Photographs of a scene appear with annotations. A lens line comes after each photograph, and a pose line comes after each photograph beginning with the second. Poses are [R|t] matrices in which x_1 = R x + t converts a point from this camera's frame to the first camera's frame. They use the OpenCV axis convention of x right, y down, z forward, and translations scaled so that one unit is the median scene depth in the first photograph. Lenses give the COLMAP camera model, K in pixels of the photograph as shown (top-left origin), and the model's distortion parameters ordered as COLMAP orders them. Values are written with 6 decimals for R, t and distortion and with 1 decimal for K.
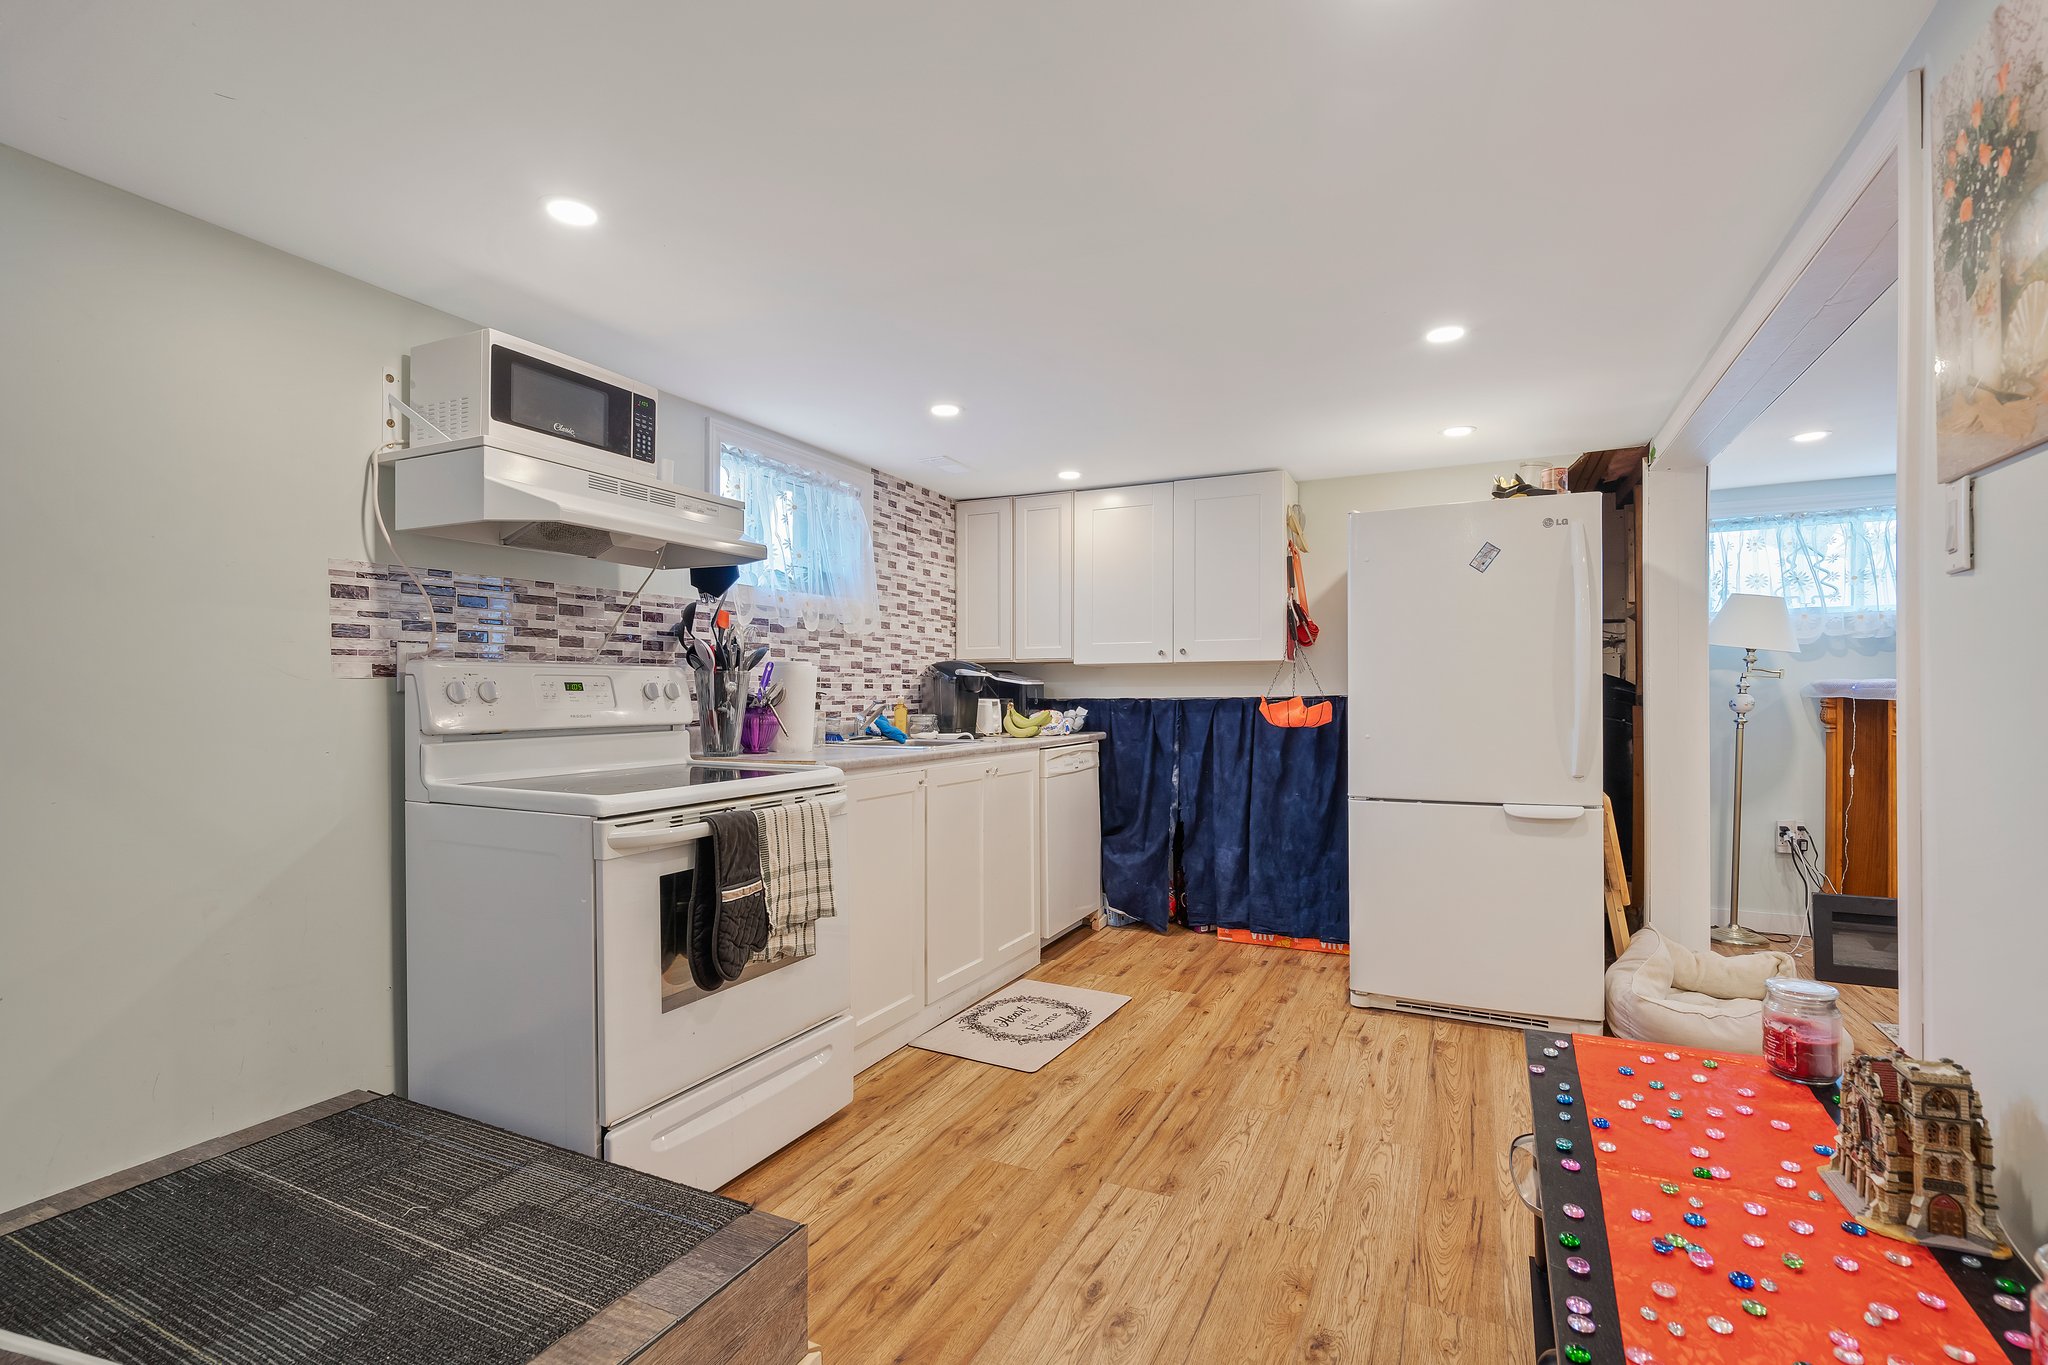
lens RADIAL K [[942.0, 0, 1015.4], [0, 942.0, 702.4], [0, 0, 1]] dist [-0.000865, -0.000184]
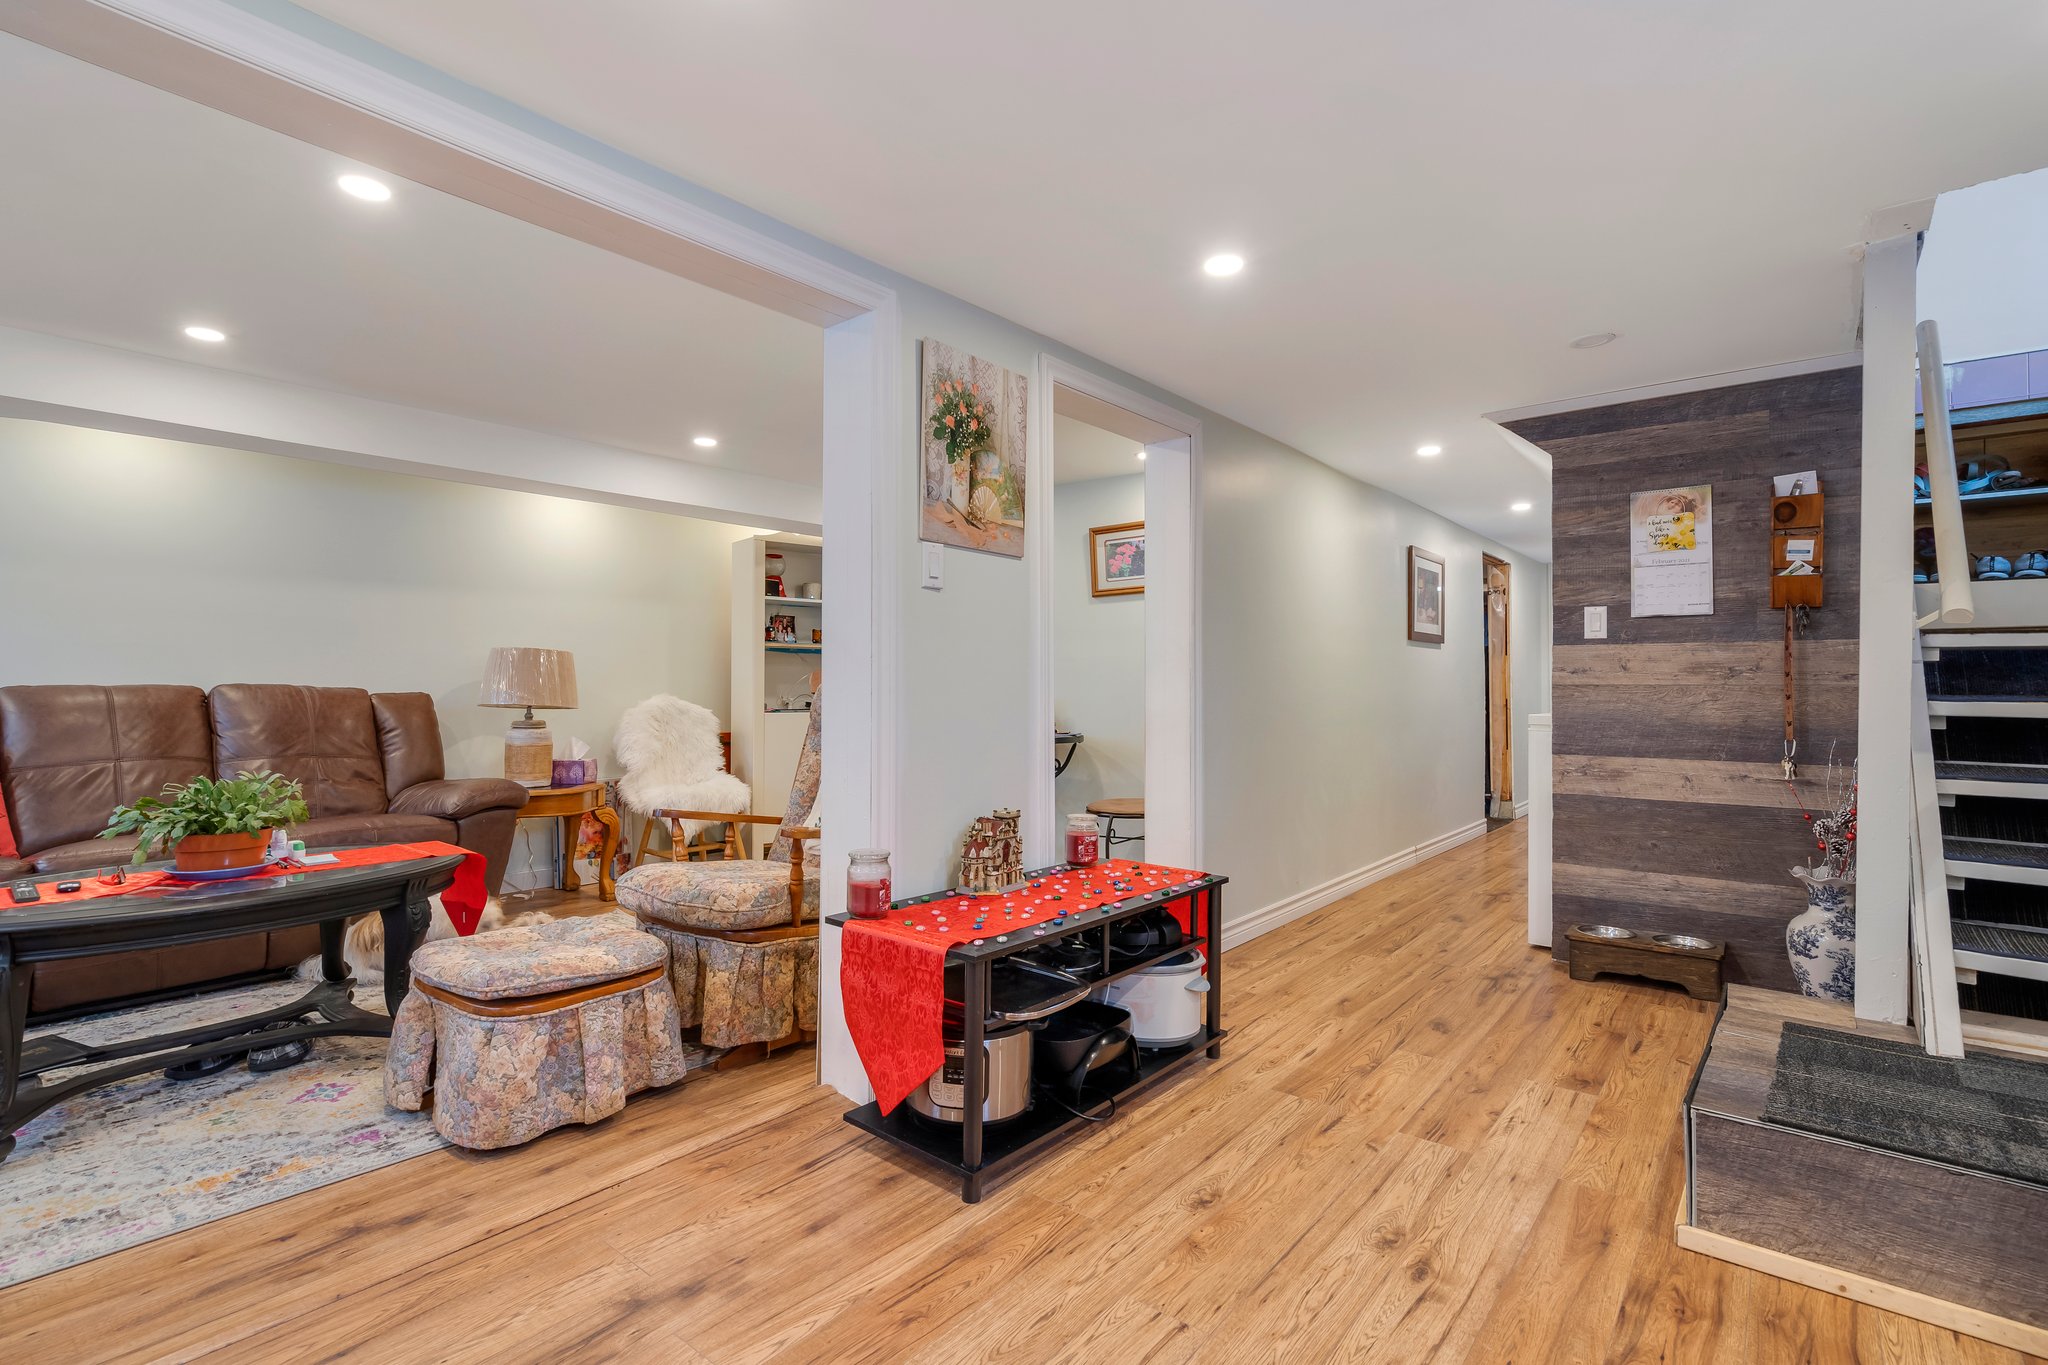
lens RADIAL K [[942.0, 0, 1020.1], [0, 942.0, 679.6], [0, 0, 1]] dist [-0.000865, -0.000184]
pose [[-0.972698, 0.005872, 0.232001, 0.218618], [0.006826, 0.999971, 0.003310, 0.032205], [-0.231974, 0.004803, -0.972710, 1.751978]]
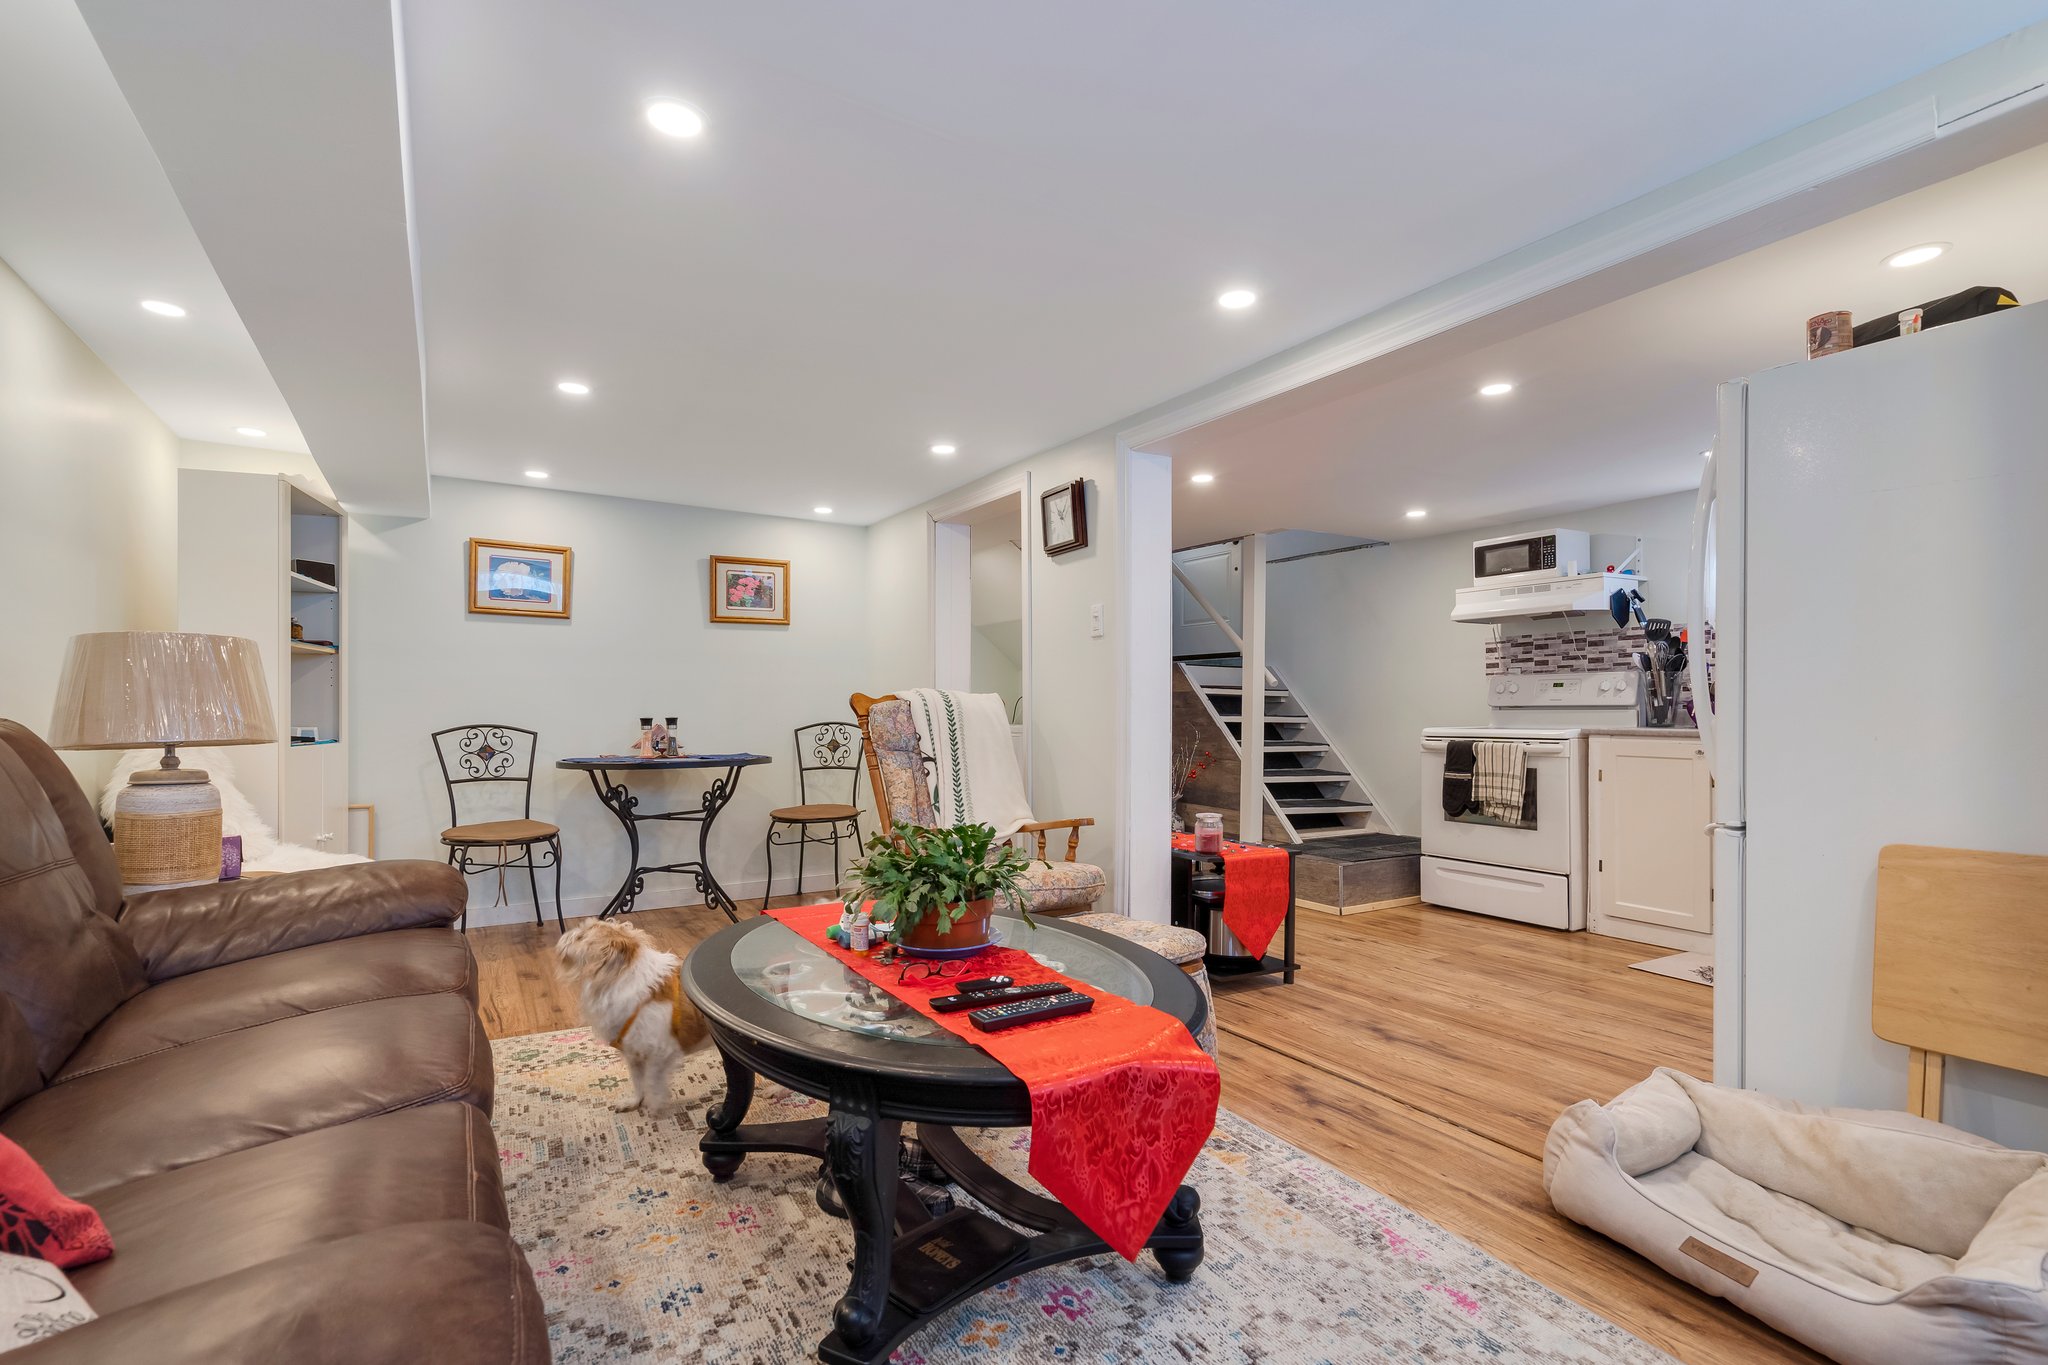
lens RADIAL K [[942.0, 0, 1011.0], [0, 942.0, 699.7], [0, 0, 1]] dist [-0.000865, -0.000184]
pose [[-0.559239, -0.006425, -0.828982, 2.217585], [-0.007356, 0.999969, -0.002788, 0.034818], [0.828974, 0.004538, -0.559269, 1.402924]]
